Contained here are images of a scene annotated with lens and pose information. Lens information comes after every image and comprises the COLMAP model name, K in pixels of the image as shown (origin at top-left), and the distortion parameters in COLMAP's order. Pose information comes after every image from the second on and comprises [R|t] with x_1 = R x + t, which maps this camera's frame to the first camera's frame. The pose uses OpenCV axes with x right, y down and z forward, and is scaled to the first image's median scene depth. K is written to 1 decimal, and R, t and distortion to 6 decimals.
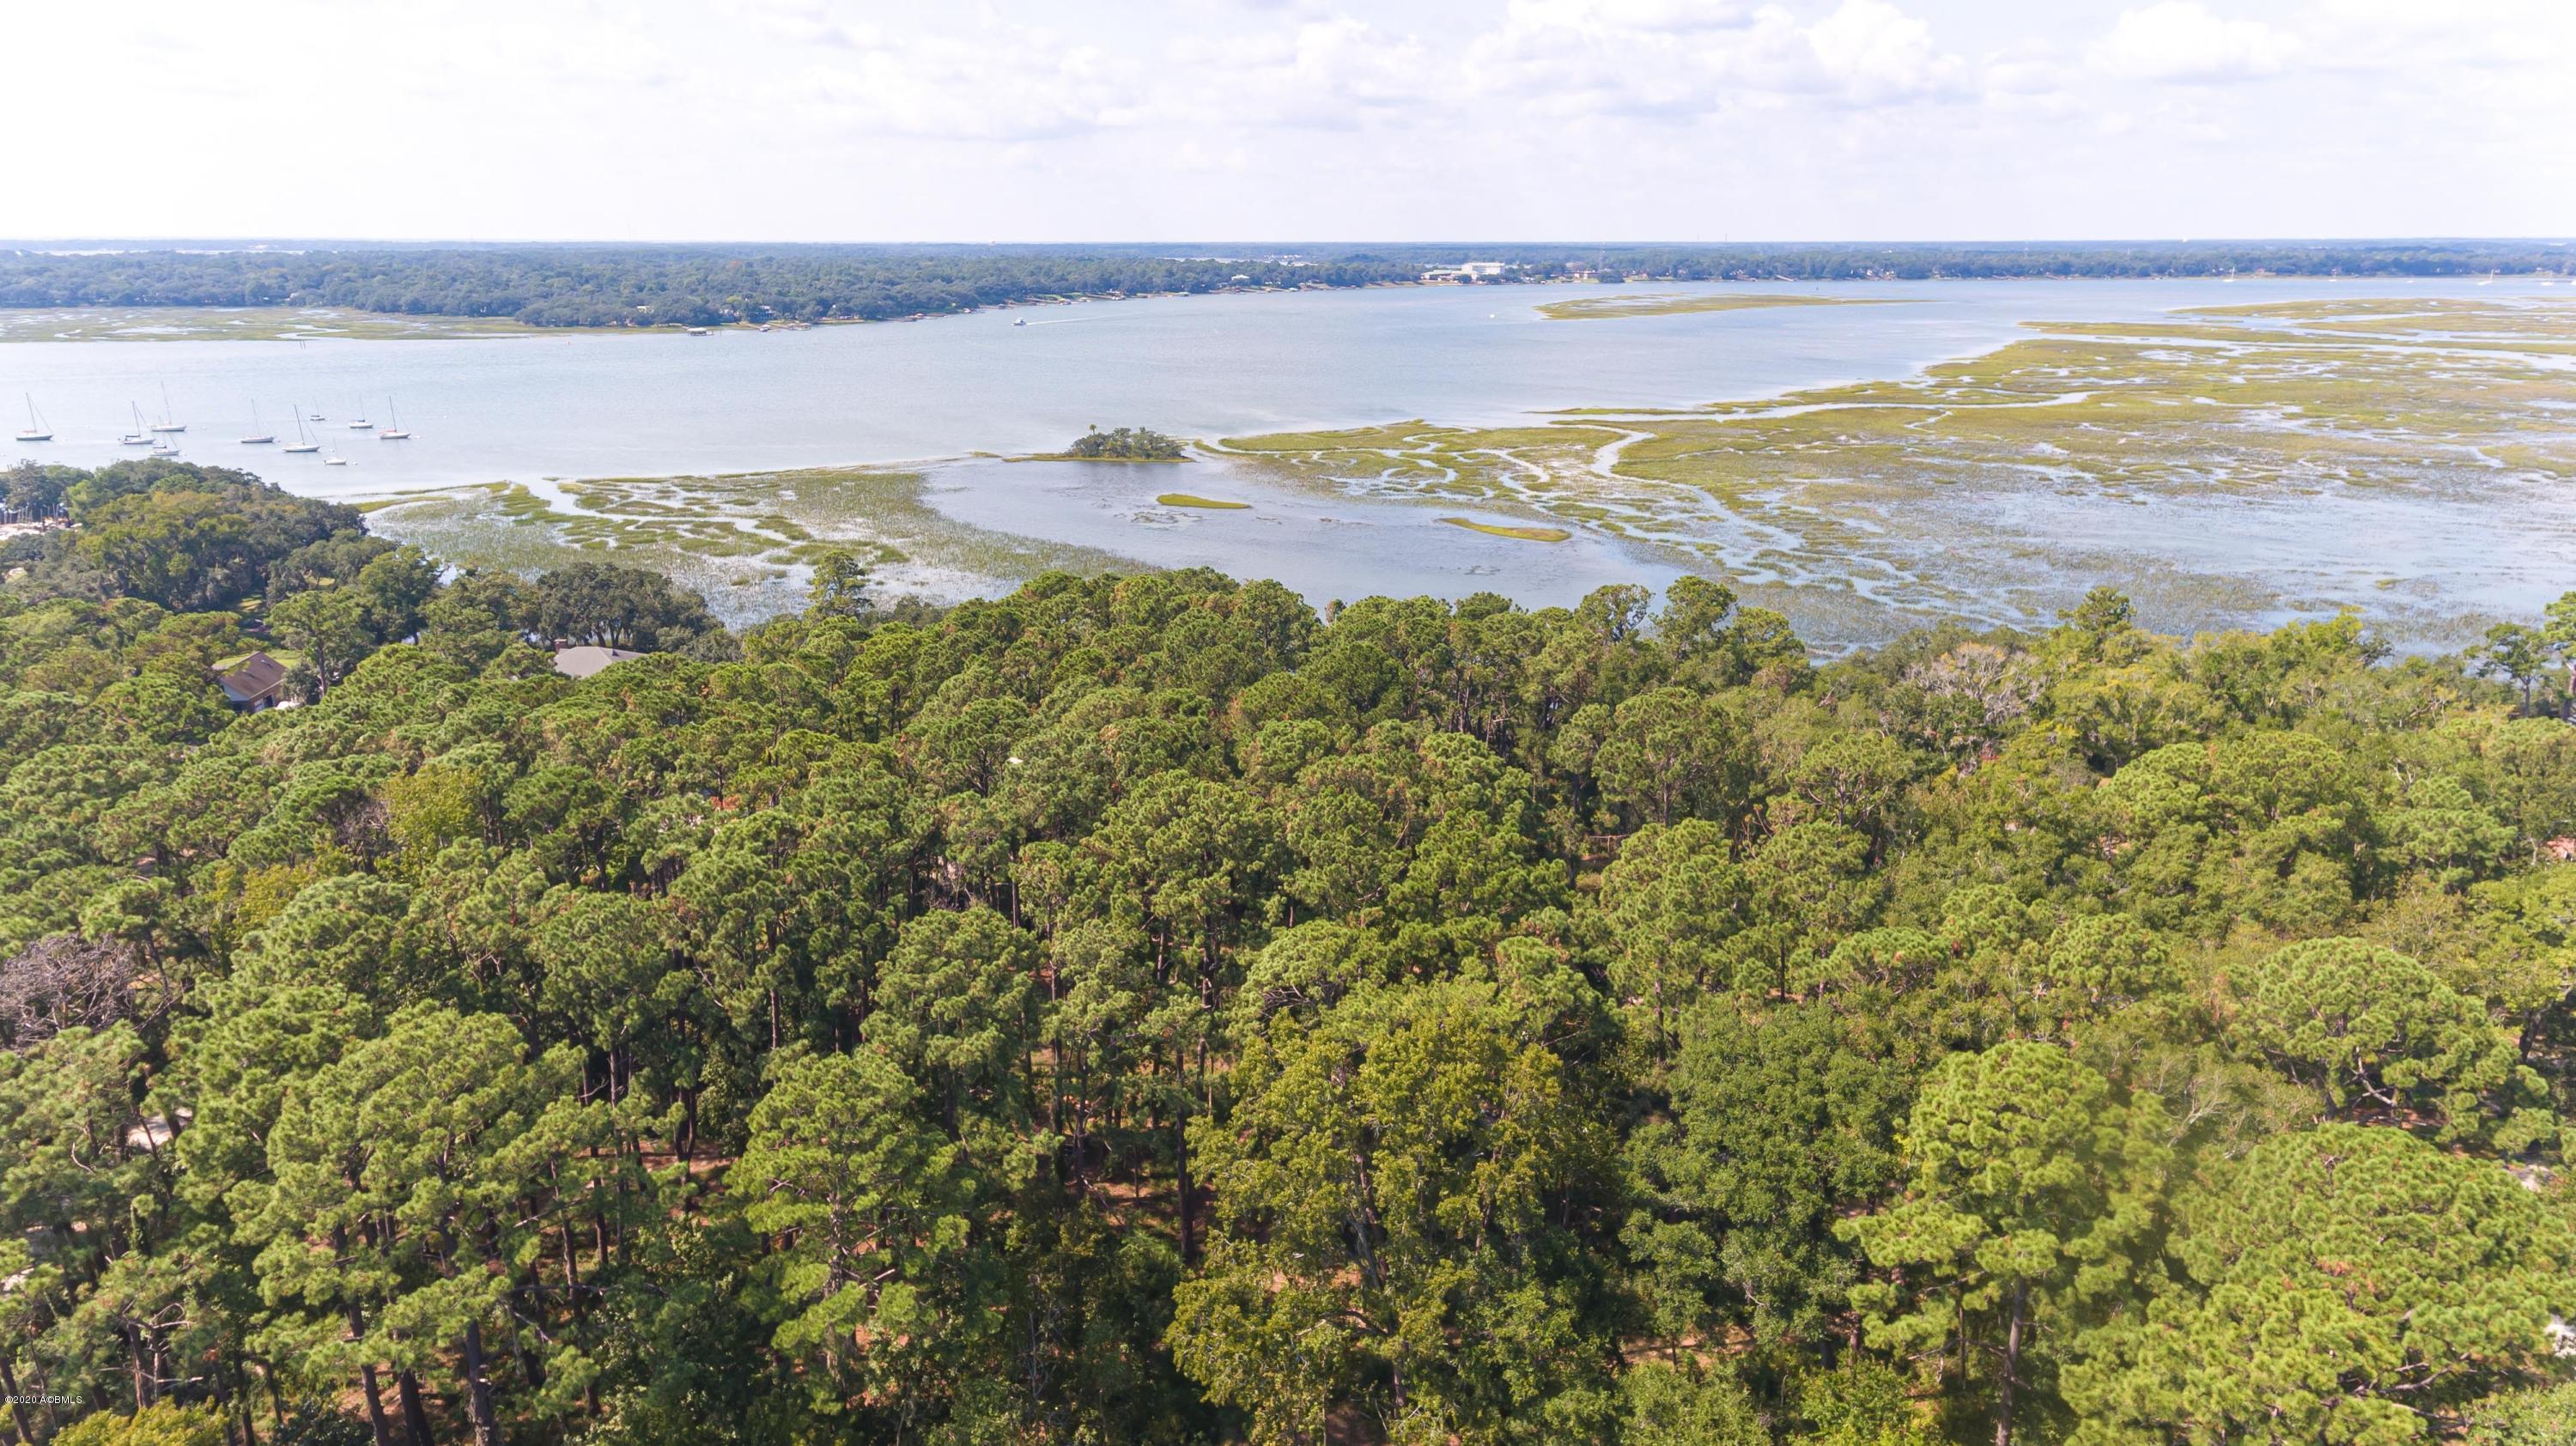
lens RADIAL K [[1519.5, 0, 1283.6], [0, 1519.5, 702.8], [0, 0, 1]] dist [0.025178, -0.001086]
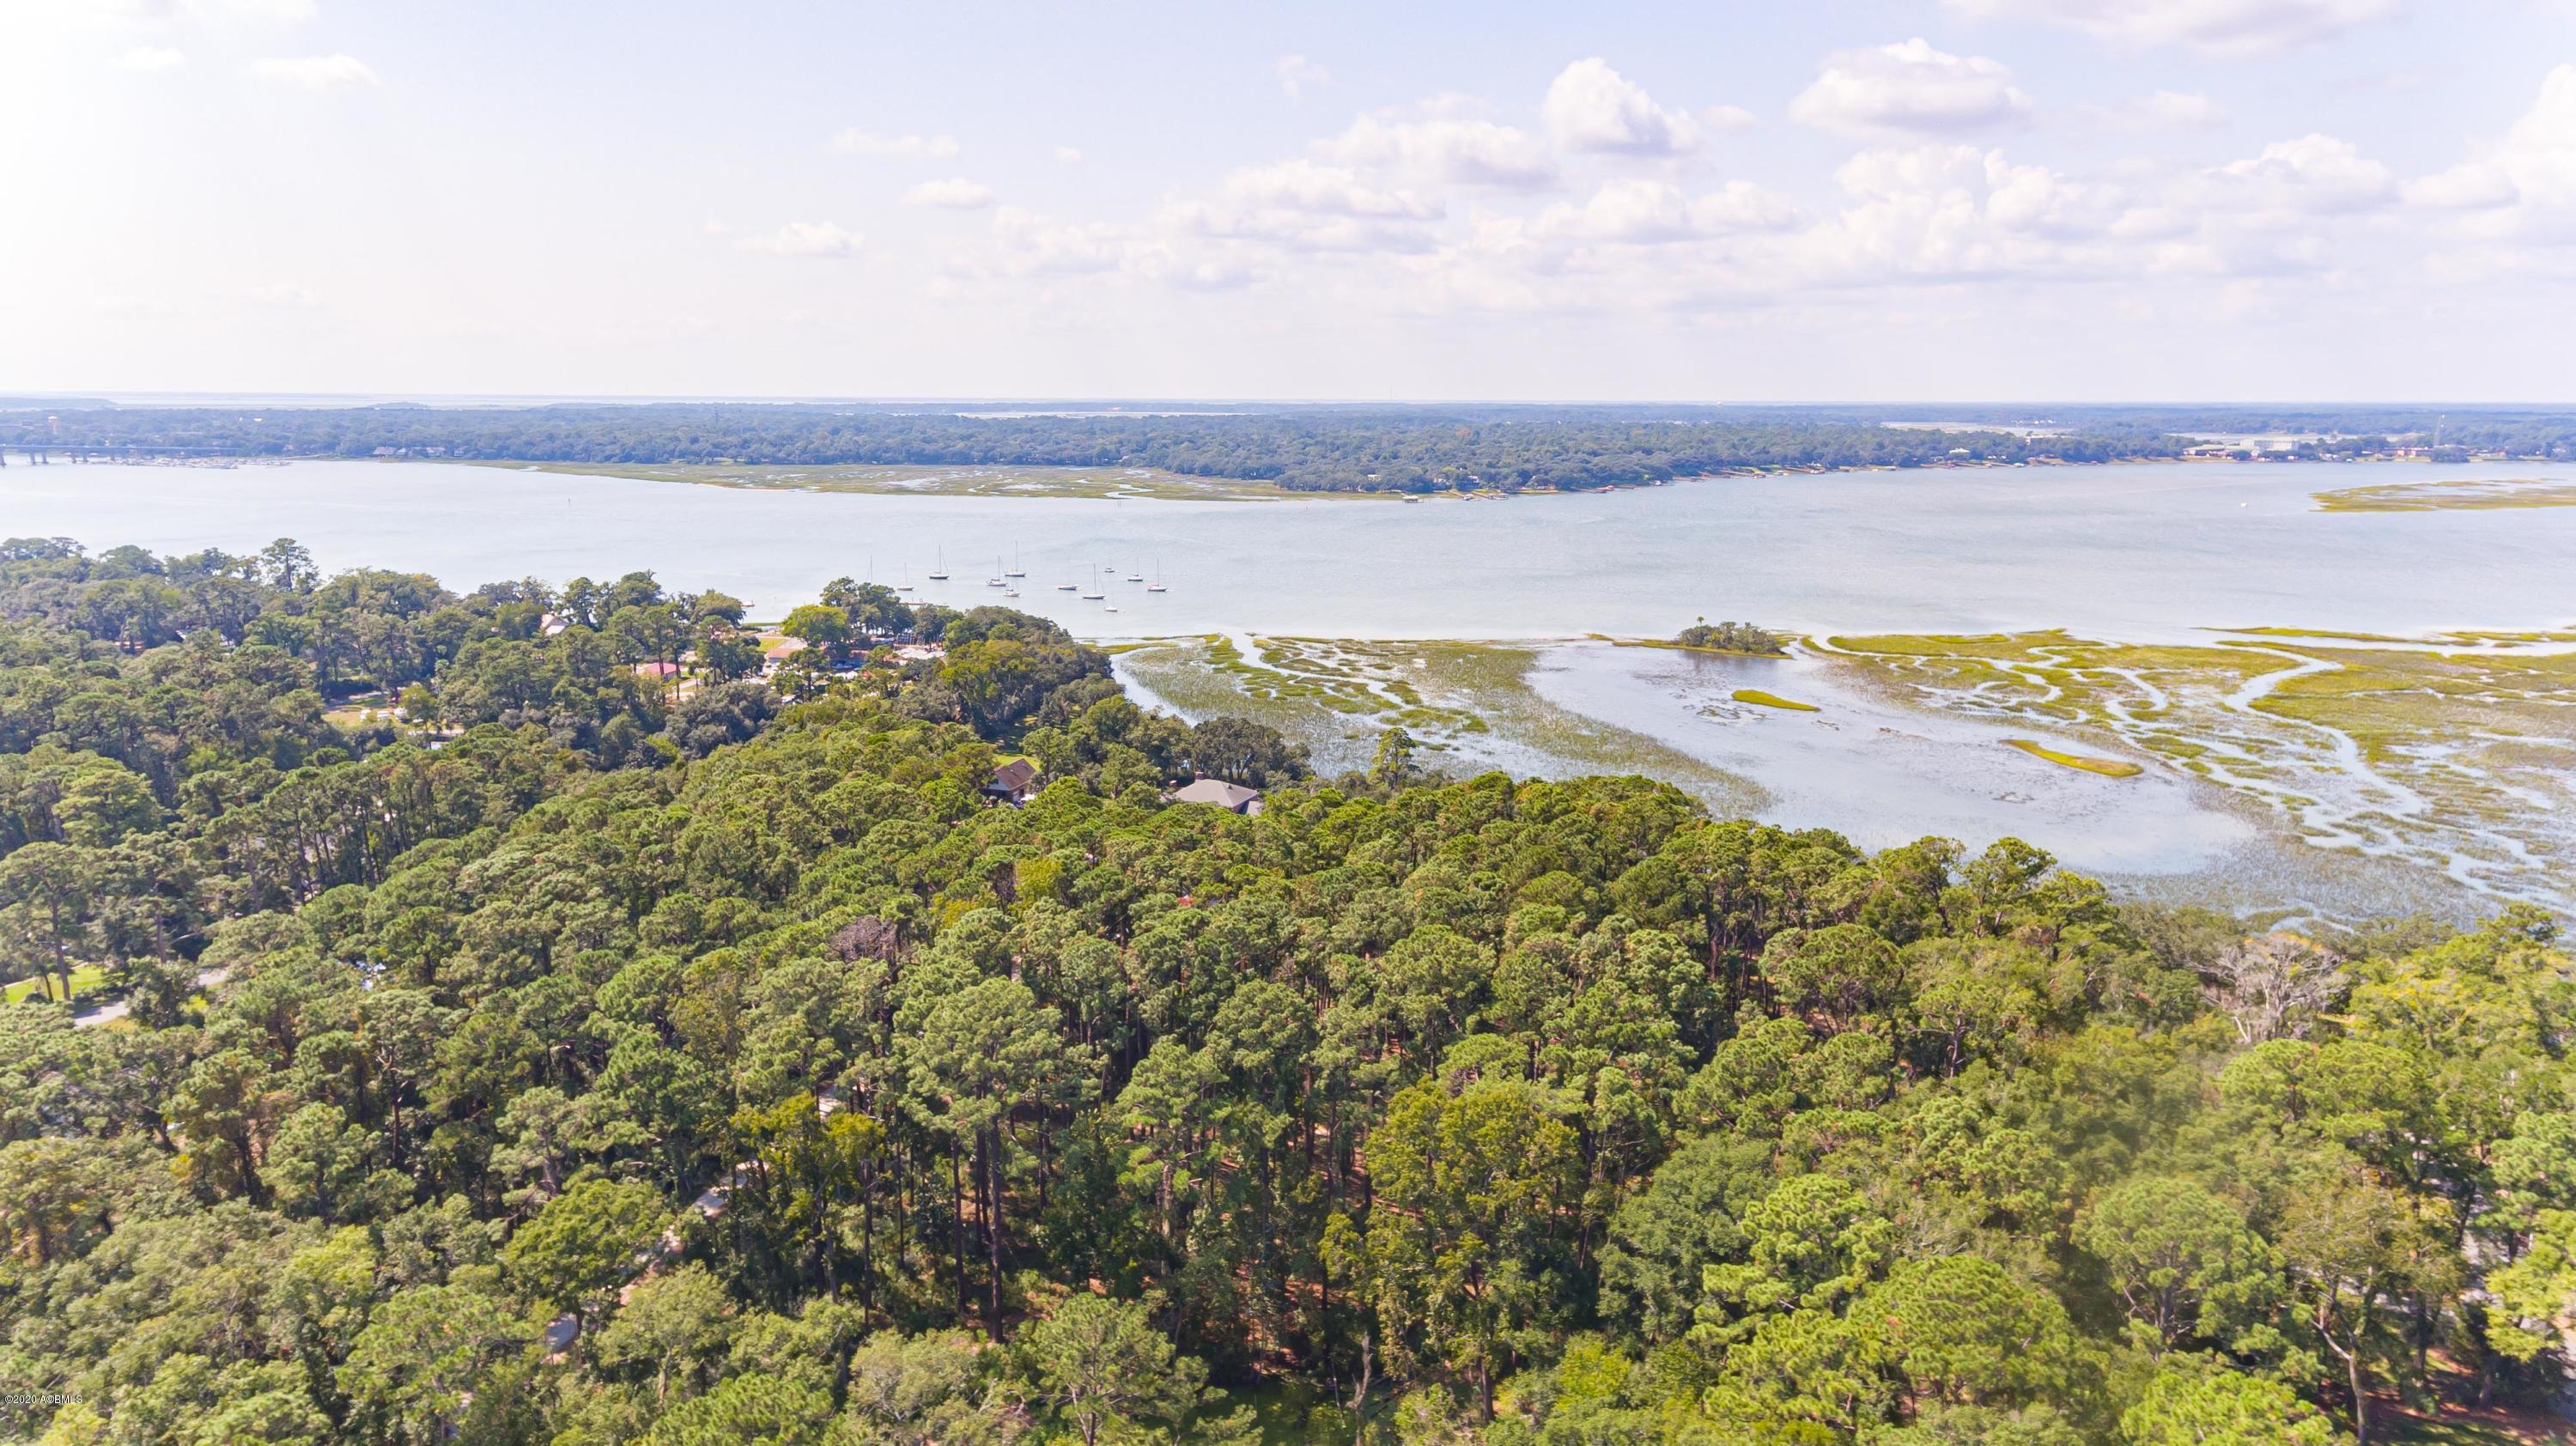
lens RADIAL K [[1511.3, 0, 1284.3], [0, 1511.3, 699.5], [0, 0, 1]] dist [0.023077, 0.002334]
pose [[0.896124, 0.091394, -0.434292, 0.100710], [-0.133655, 0.988712, -0.067717, -0.013058], [0.423200, 0.118728, 0.898223, -0.112525]]
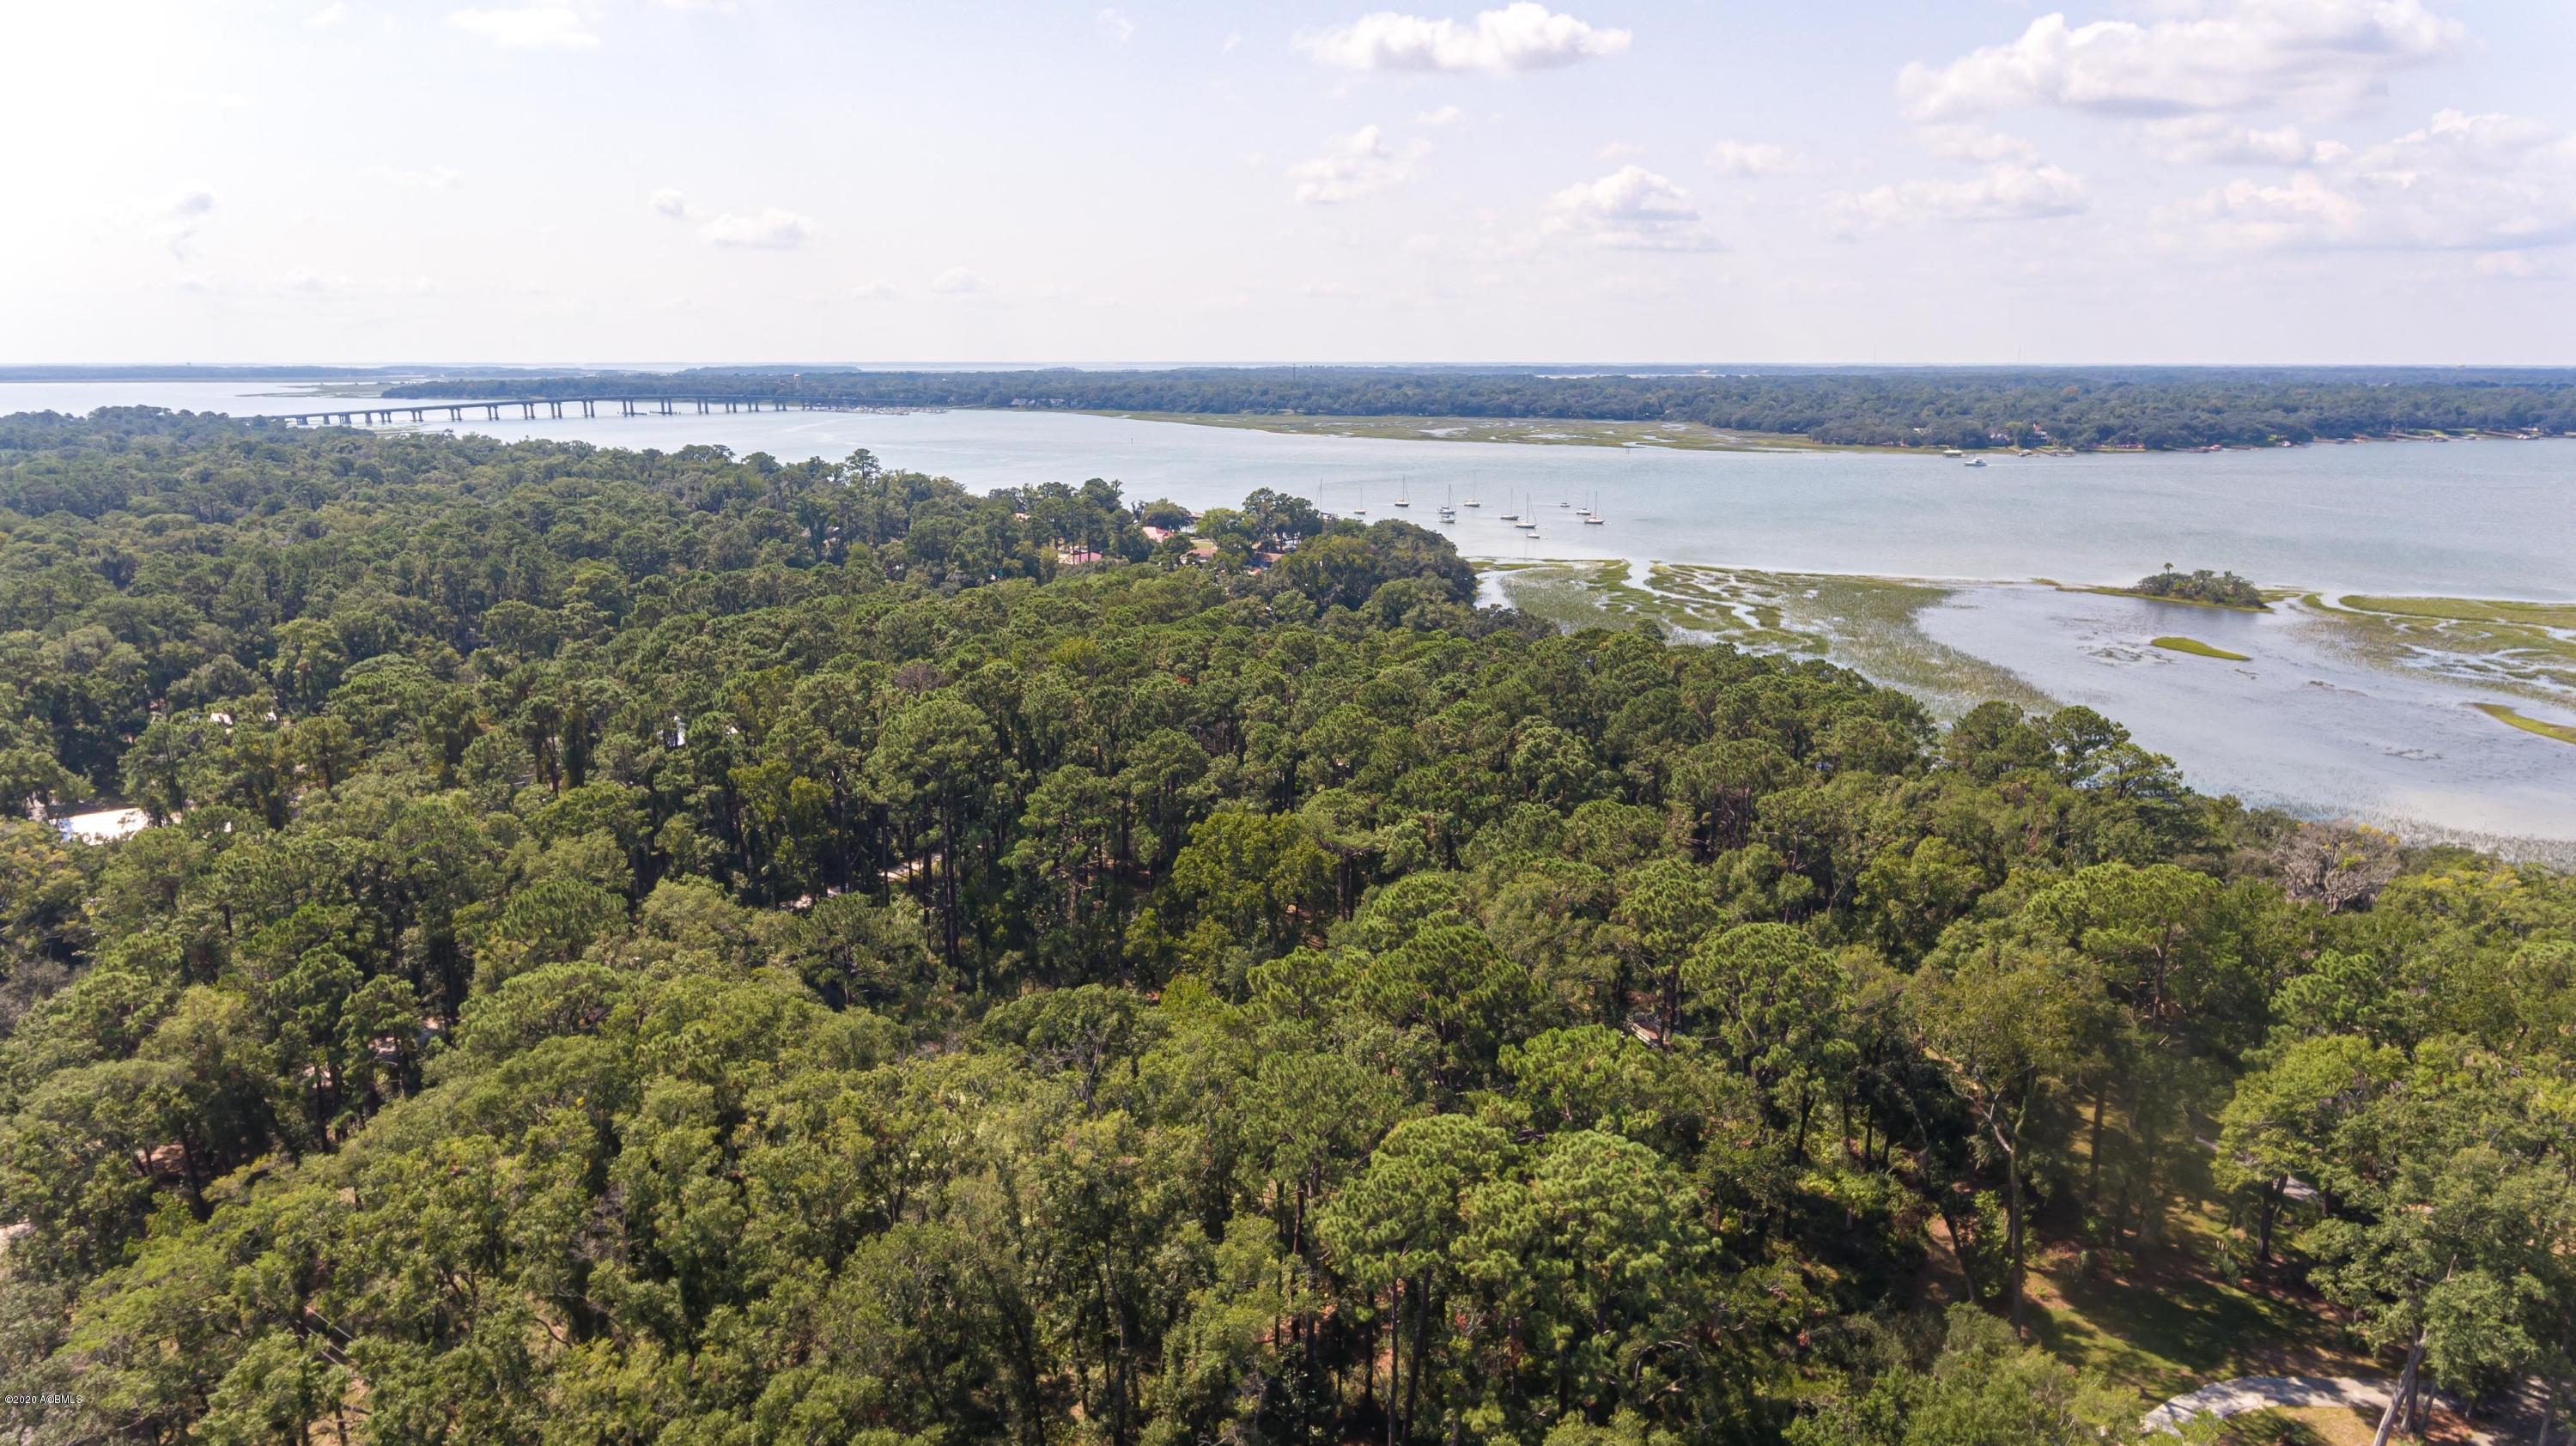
lens RADIAL K [[1517.0, 0, 1283.2], [0, 1517.0, 701.5], [0, 0, 1]] dist [-0.001326, -0.000328]
pose [[0.666139, 0.165206, -0.727301, 0.254838], [-0.218659, 0.975568, 0.021328, 0.005253], [0.713055, 0.144823, 0.685987, -0.050941]]
